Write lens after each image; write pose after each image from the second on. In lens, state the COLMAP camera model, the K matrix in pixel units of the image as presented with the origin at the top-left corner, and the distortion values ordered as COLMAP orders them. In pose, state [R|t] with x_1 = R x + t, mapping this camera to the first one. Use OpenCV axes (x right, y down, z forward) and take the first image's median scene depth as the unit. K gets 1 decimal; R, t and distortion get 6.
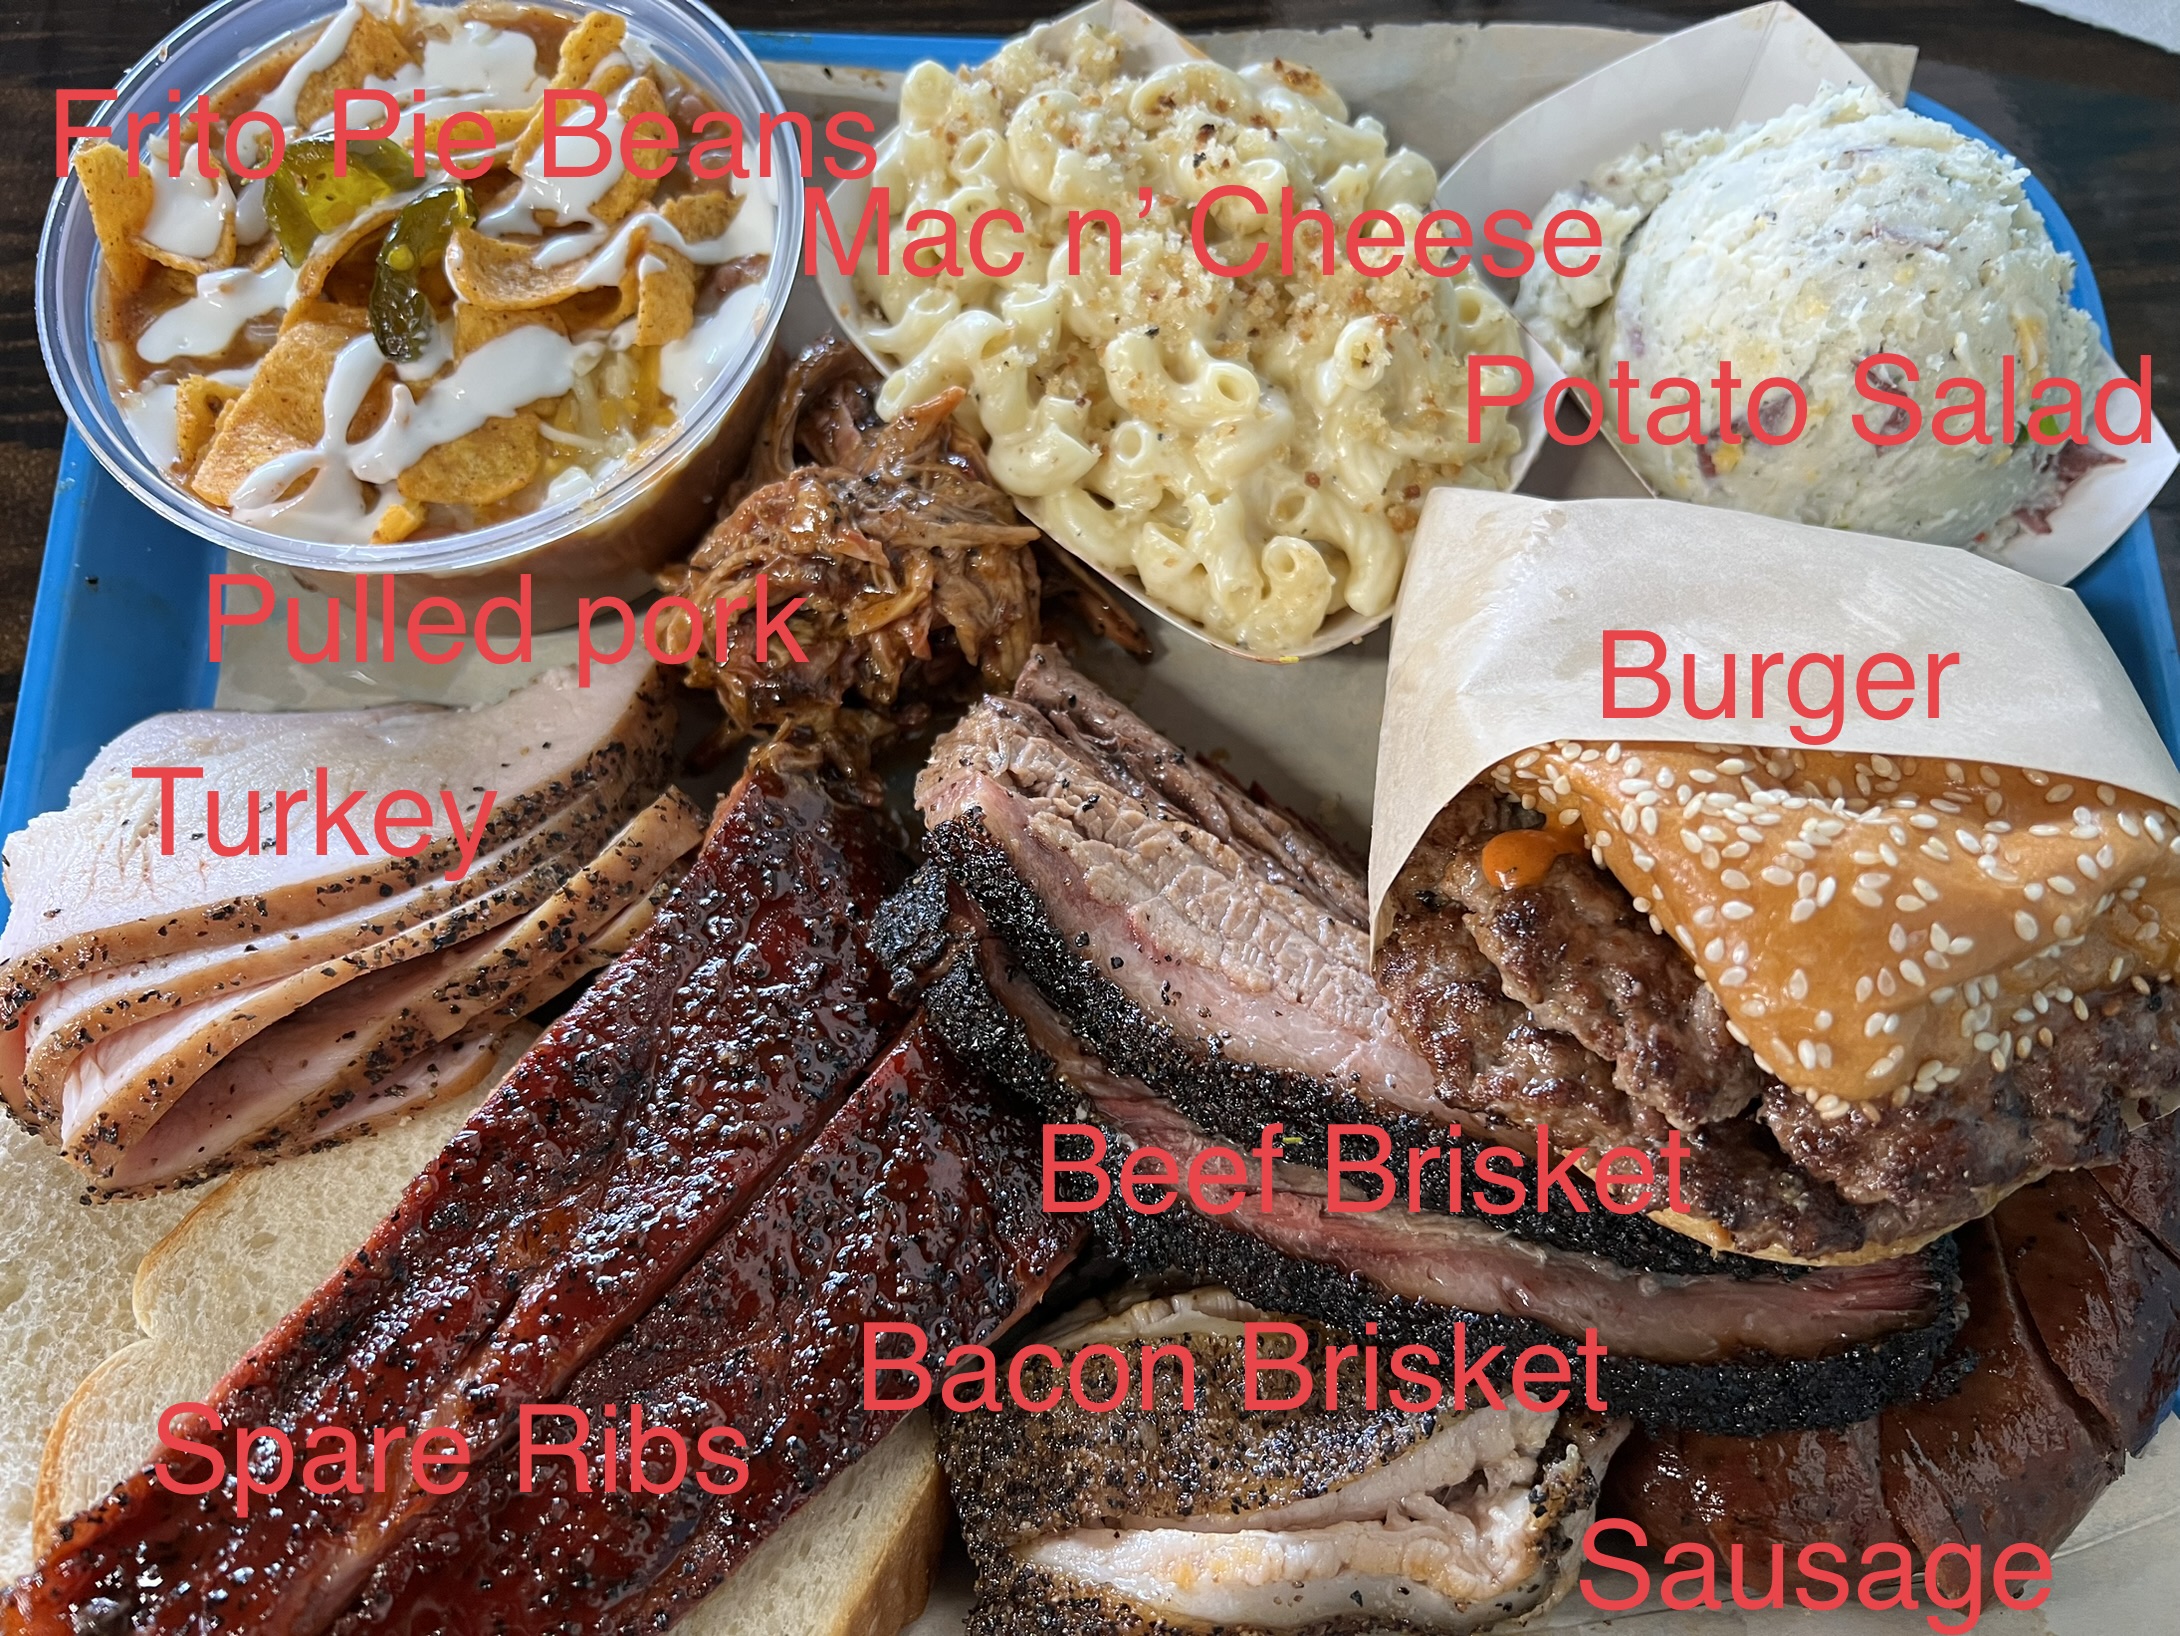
lens RADIAL K [[1695.3, 0, 1090.0], [0, 1695.3, 818.0], [0, 0, 1]] dist [0.079725, -0.161127]
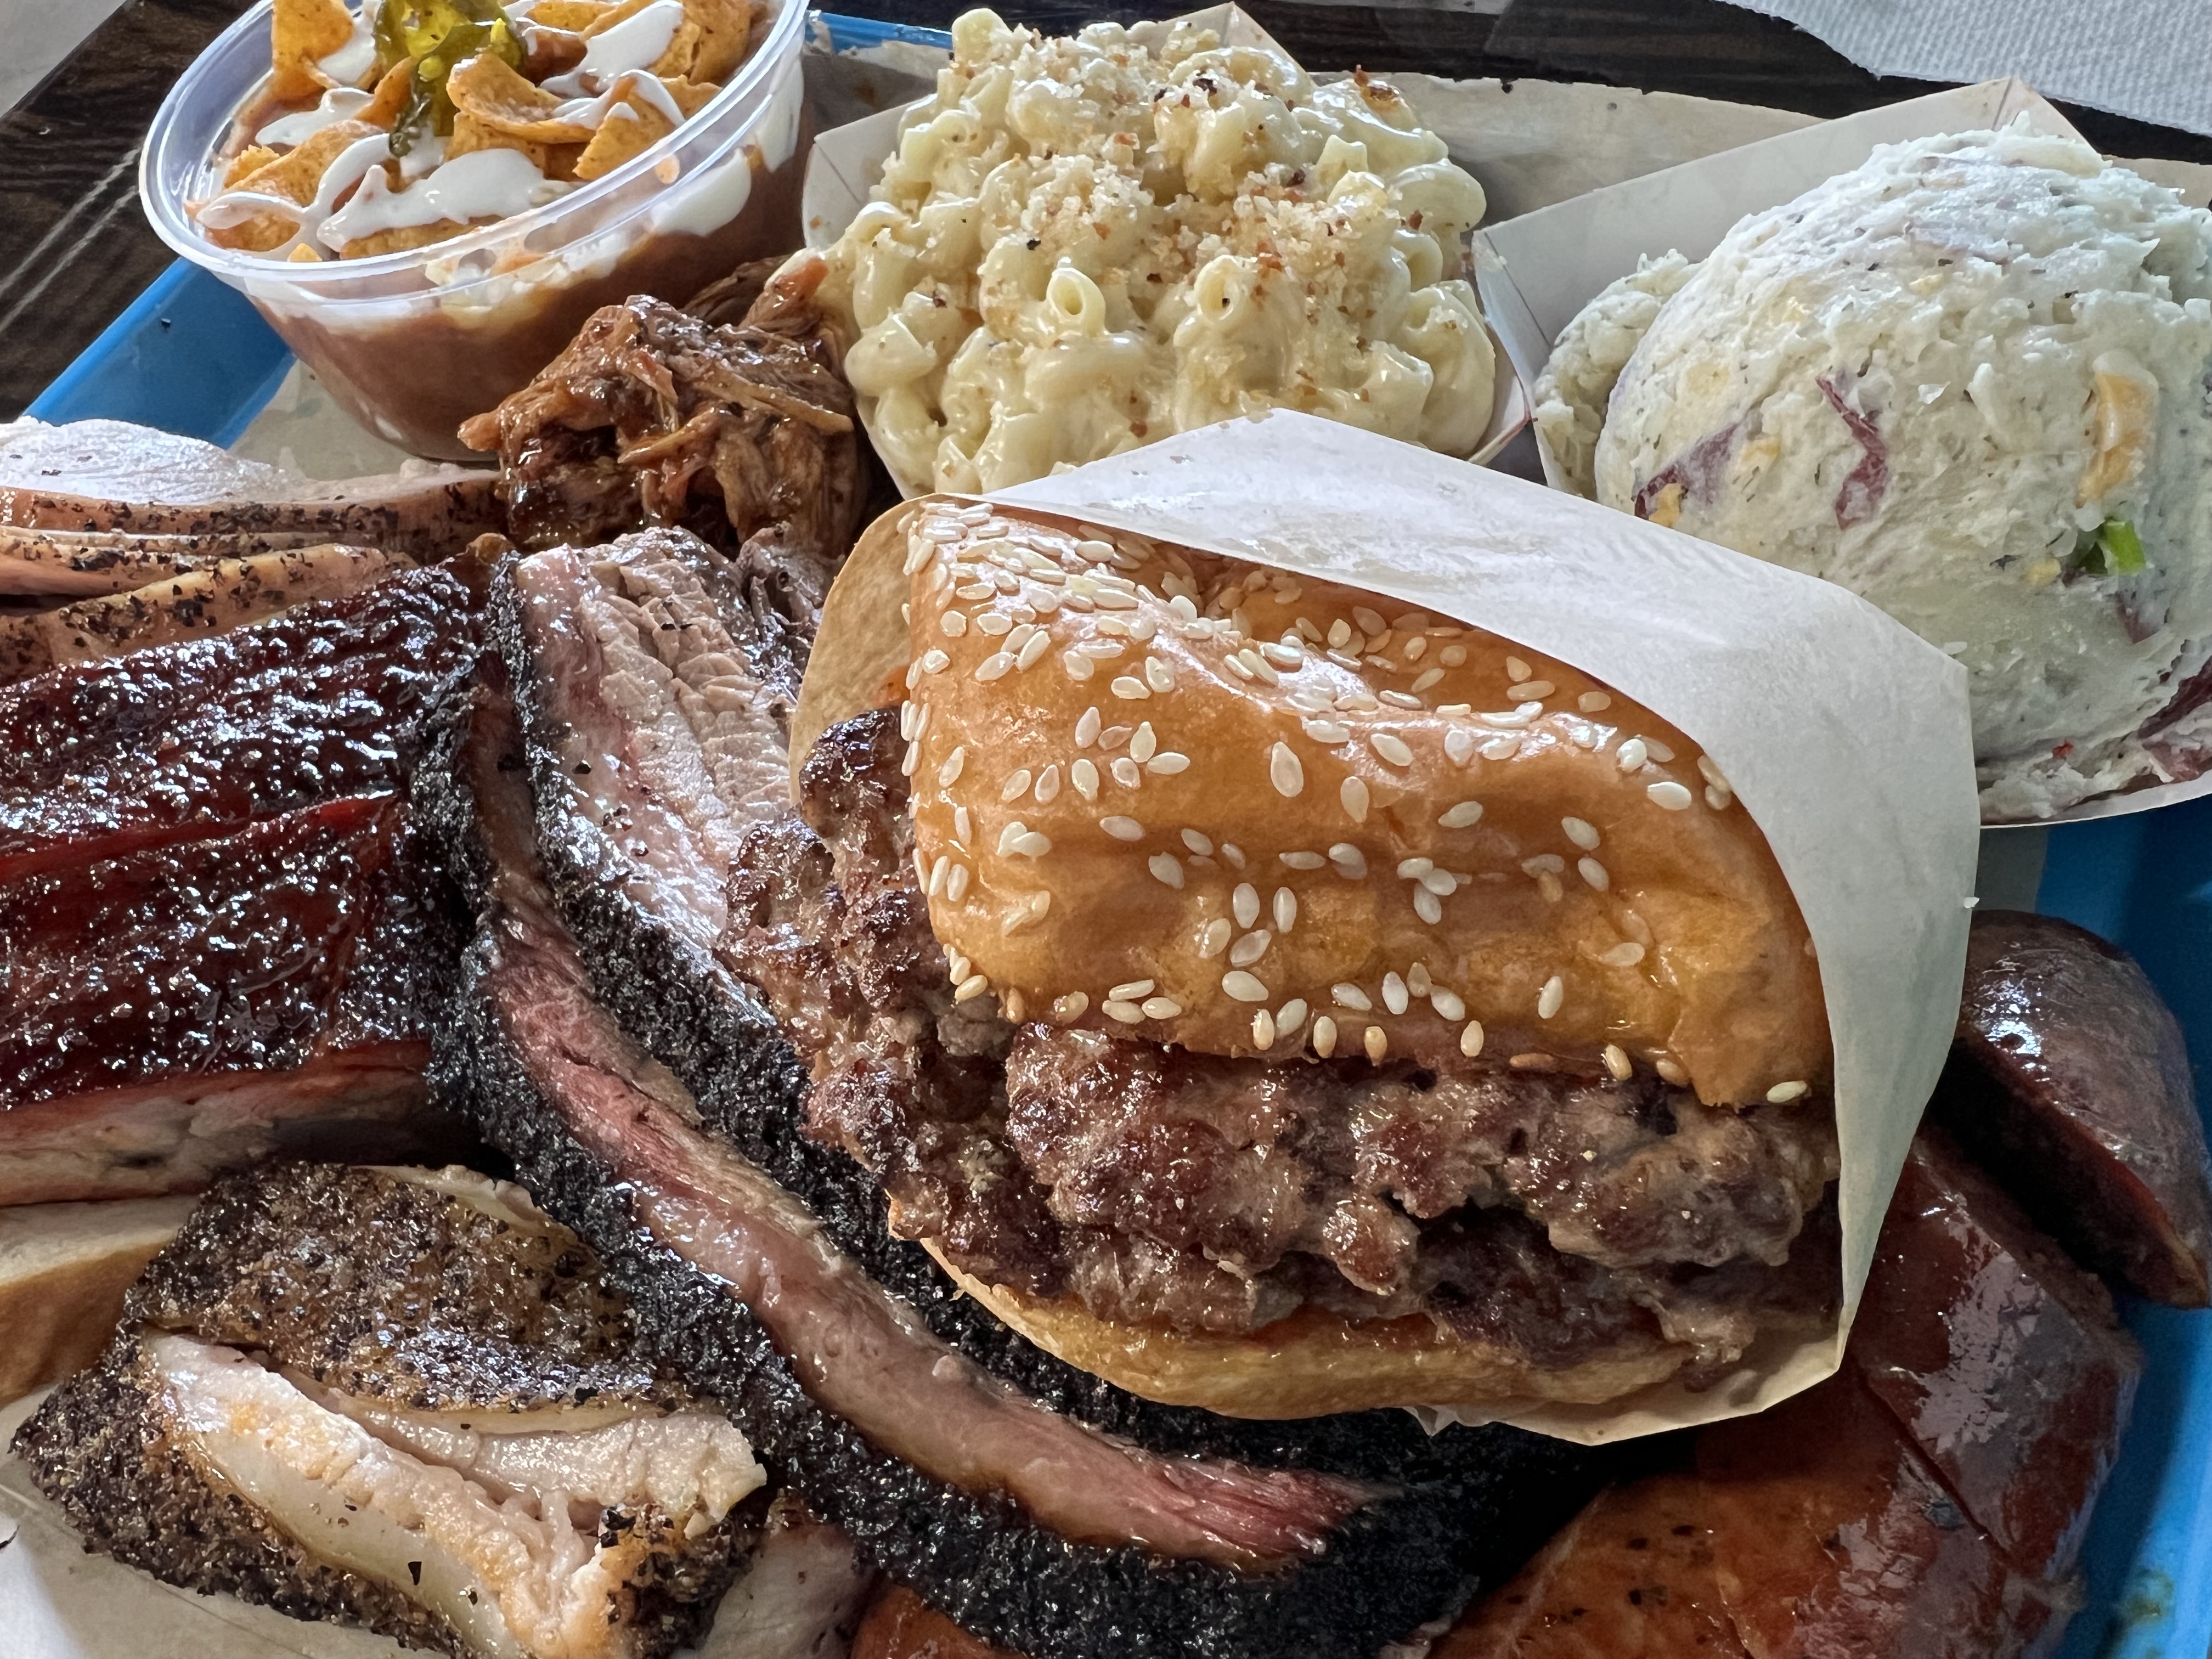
lens RADIAL K [[1680.4, 0, 1108.1], [0, 1680.4, 1030.6], [0, 0, 1]] dist [-0.015319, -0.007151]
pose [[0.858804, 0.308944, -0.408668, 0.561690], [-0.381079, 0.918382, -0.106549, 0.175027], [0.342396, 0.247240, 0.906442, 0.325381]]
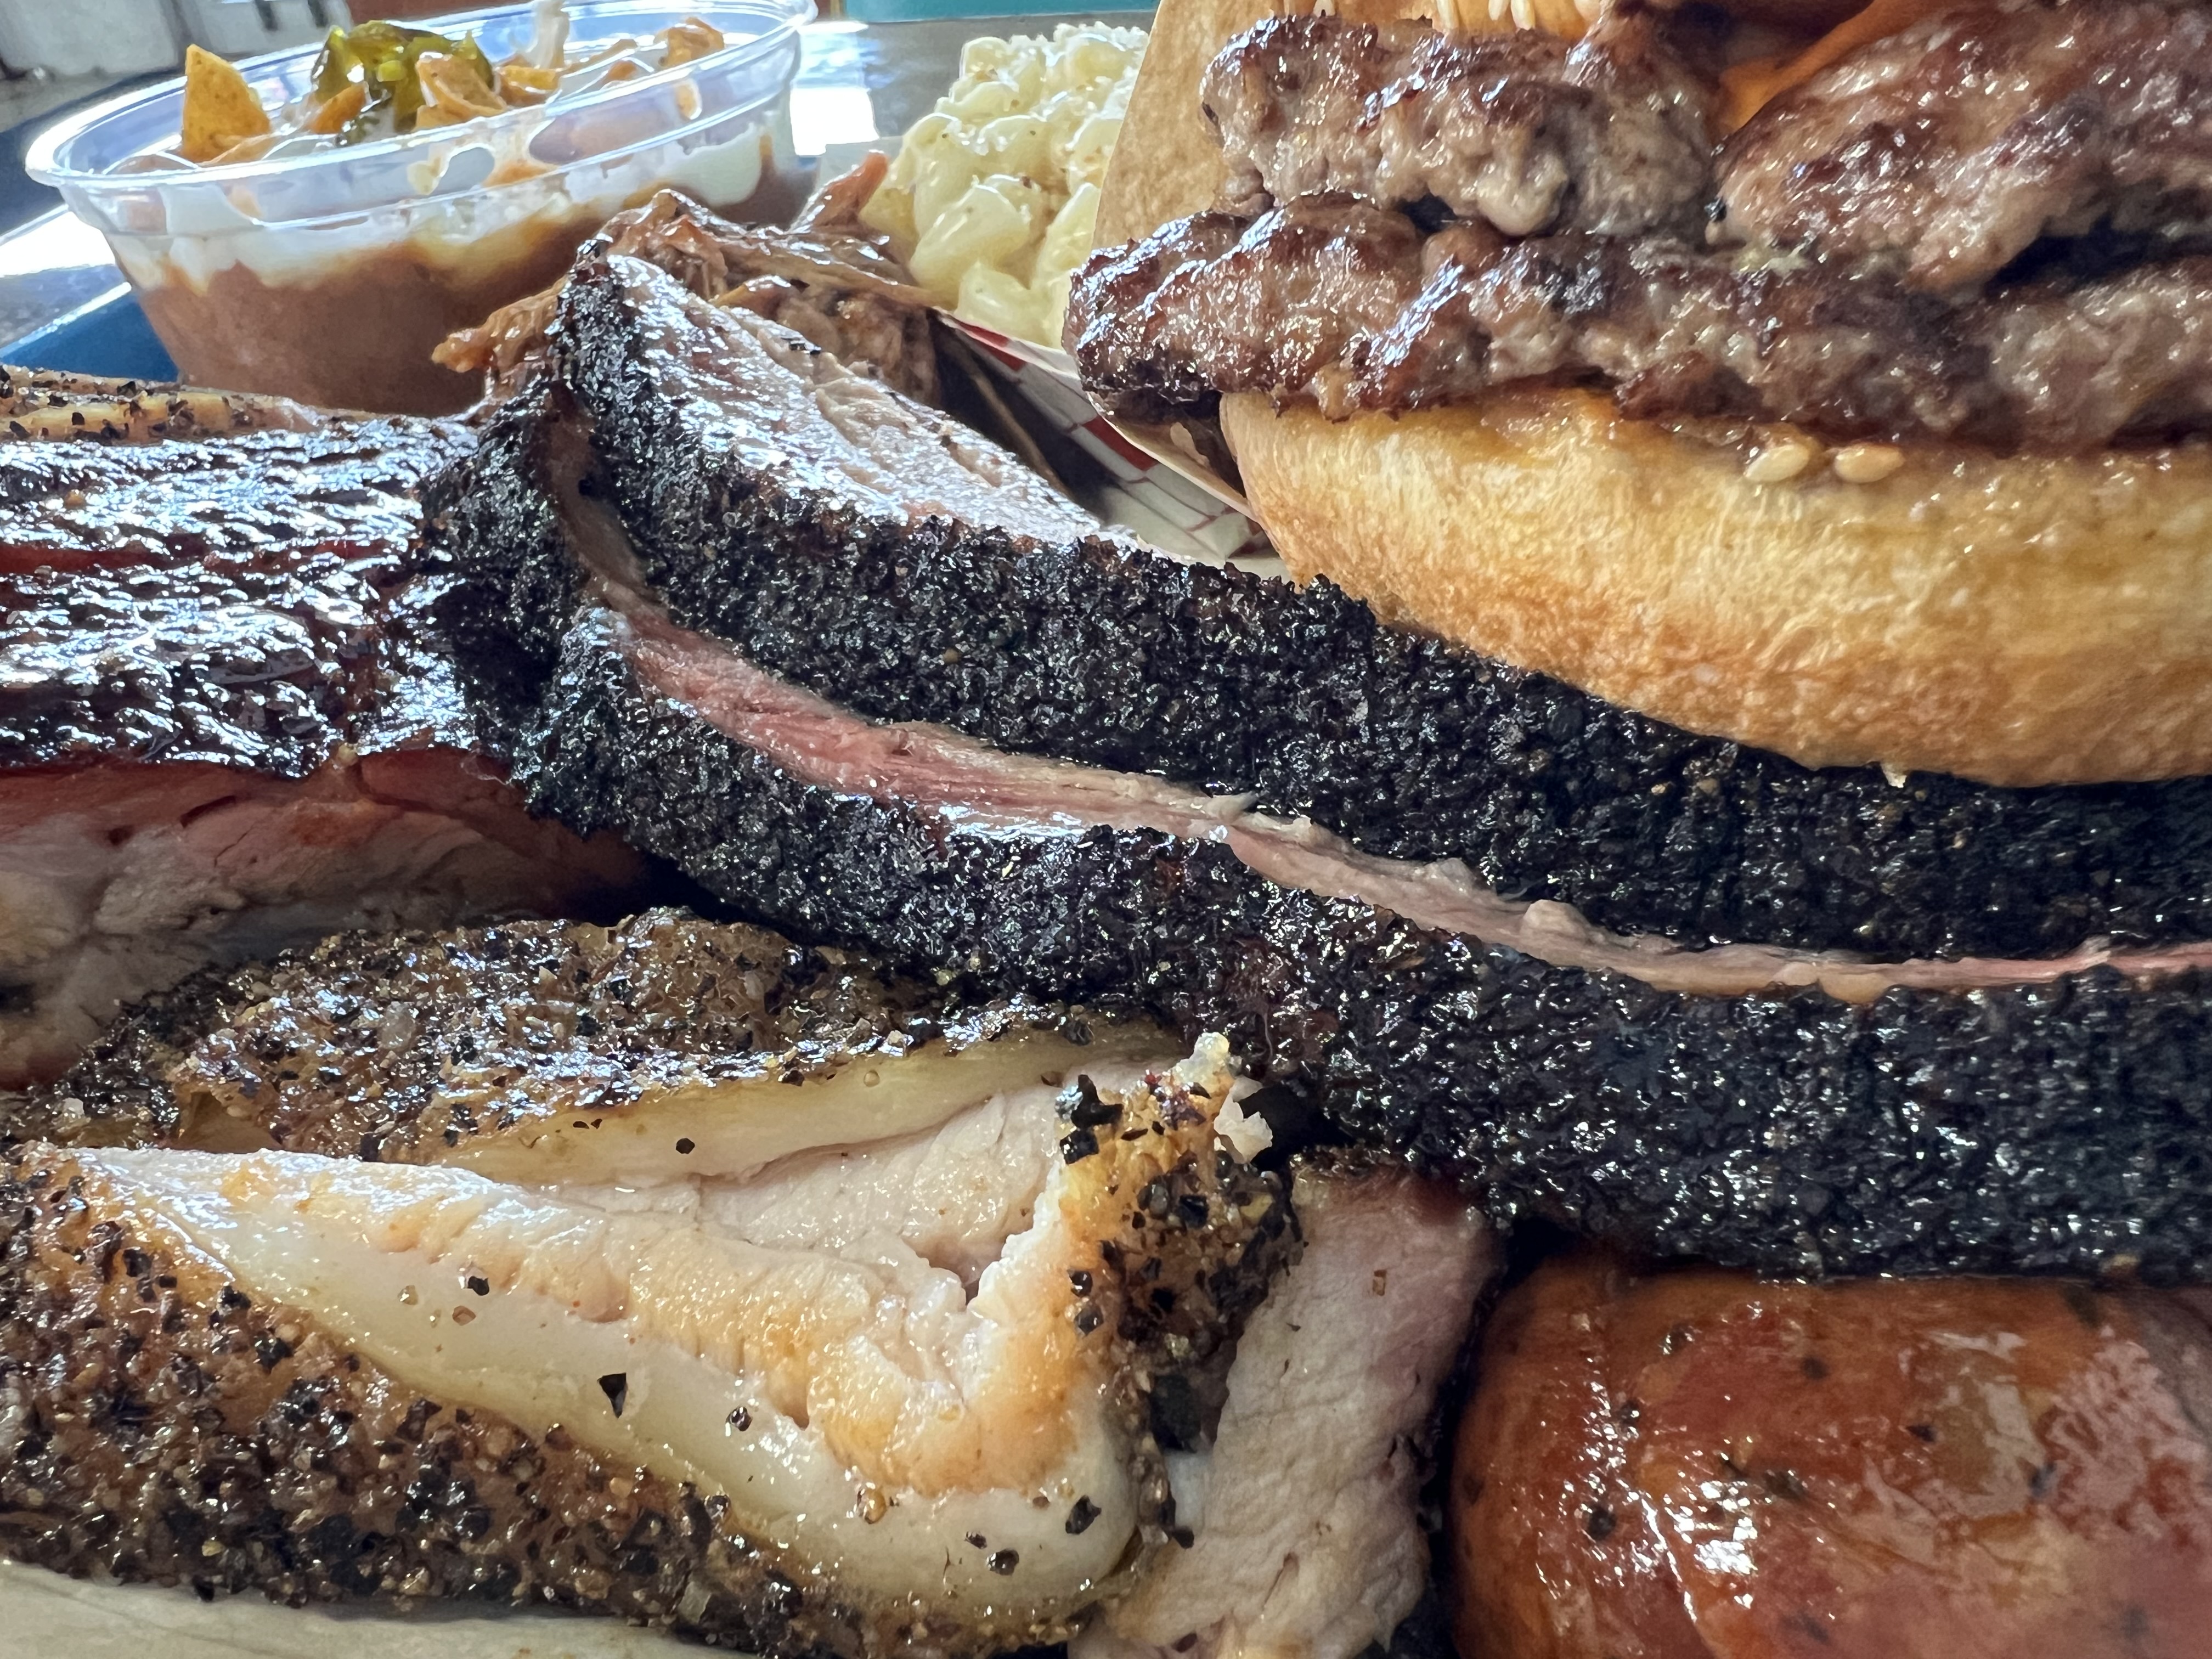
lens RADIAL K [[1680.4, 0, 1108.1], [0, 1680.4, 1030.6], [0, 0, 1]] dist [-0.015319, -0.007151]
pose [[0.938575, 0.084767, -0.334503, 0.333373], [-0.243689, 0.849148, -0.468575, 0.462676], [0.244323, 0.521308, 0.817646, 0.581915]]
